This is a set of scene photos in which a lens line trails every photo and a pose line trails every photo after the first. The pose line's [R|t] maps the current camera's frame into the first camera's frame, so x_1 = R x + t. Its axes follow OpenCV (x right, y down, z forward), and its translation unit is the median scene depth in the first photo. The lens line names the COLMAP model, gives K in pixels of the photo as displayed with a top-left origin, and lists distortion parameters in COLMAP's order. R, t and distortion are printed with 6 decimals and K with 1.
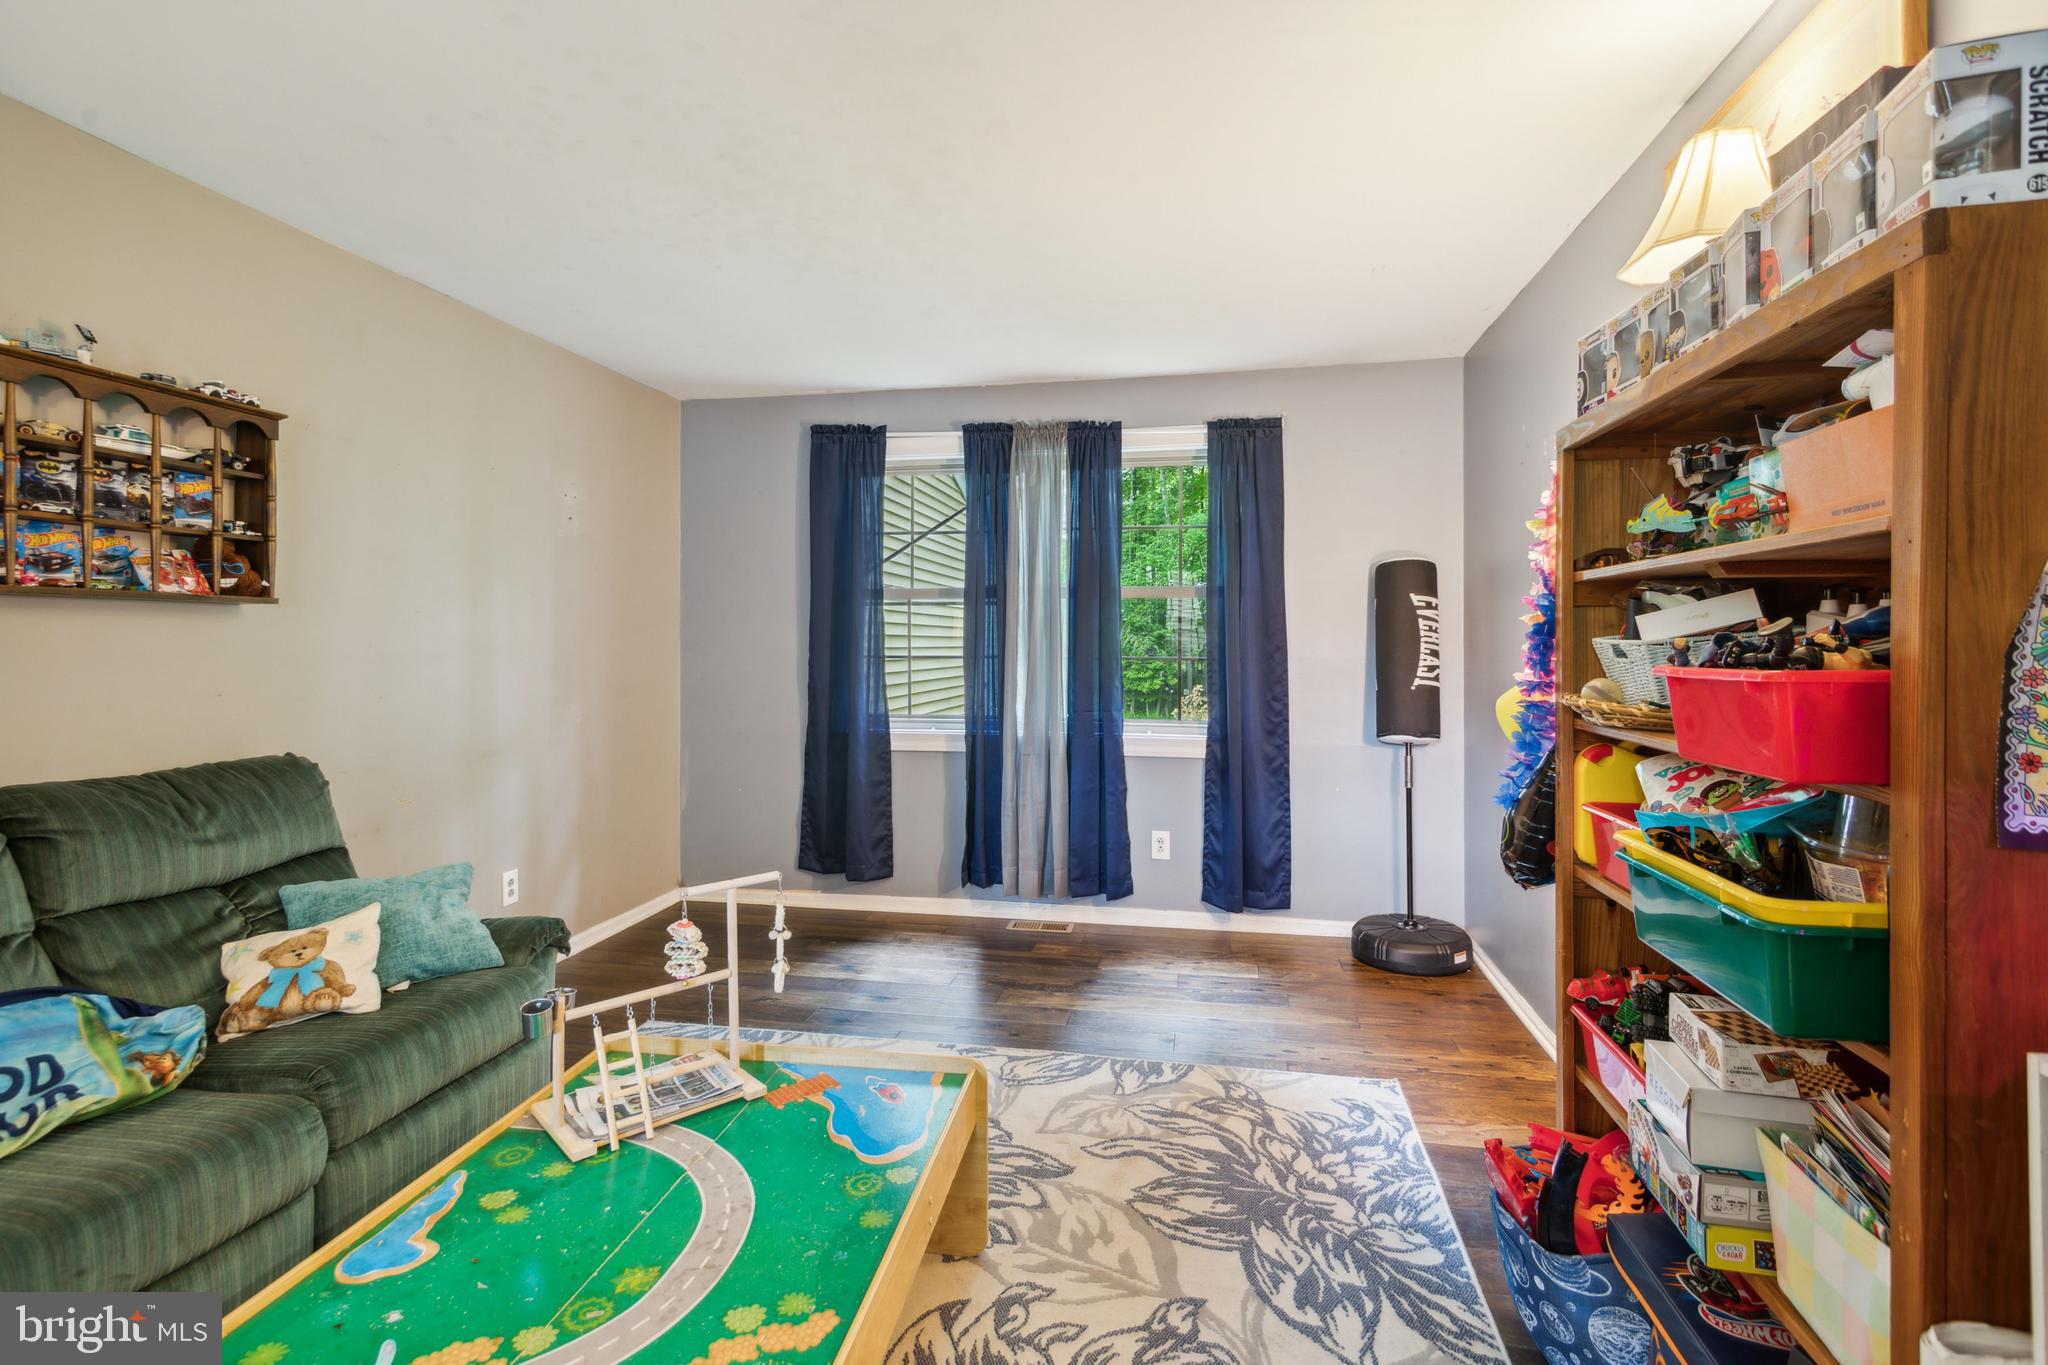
lens RADIAL K [[985.5, 0, 1017.8], [0, 985.5, 646.0], [0, 0, 1]] dist [0.017149, -0.006940]
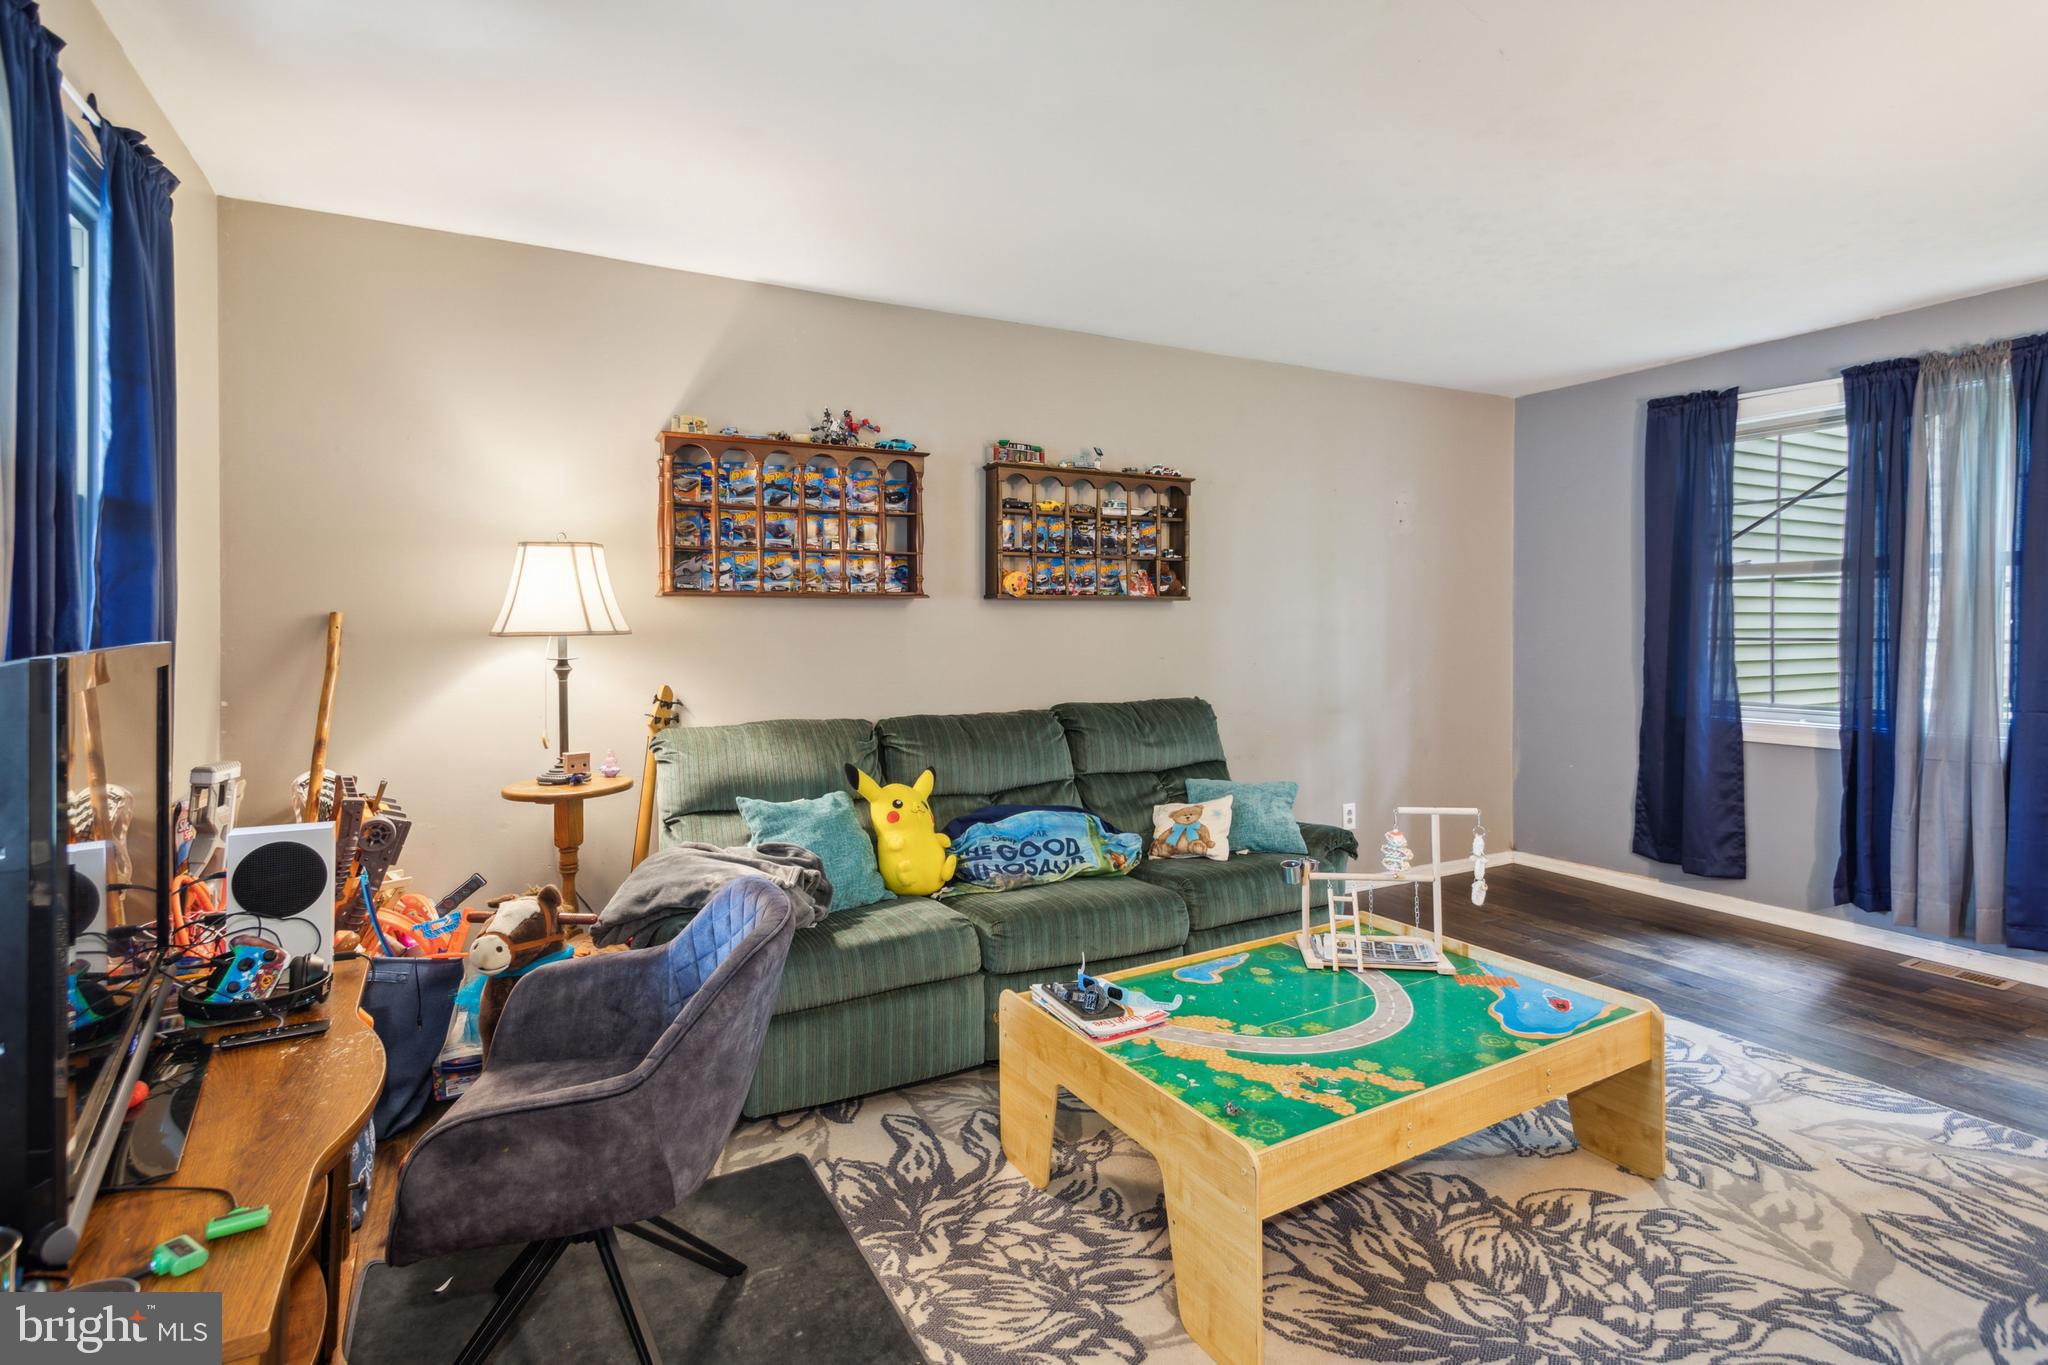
lens RADIAL K [[985.5, 0, 1001.7], [0, 985.5, 636.0], [0, 0, 1]] dist [0.017149, -0.006940]
pose [[0.622274, 0.006395, -0.782773, 0.307447], [0.000937, 0.999960, 0.008915, -0.000804], [0.782799, -0.006281, 0.622243, -0.211791]]
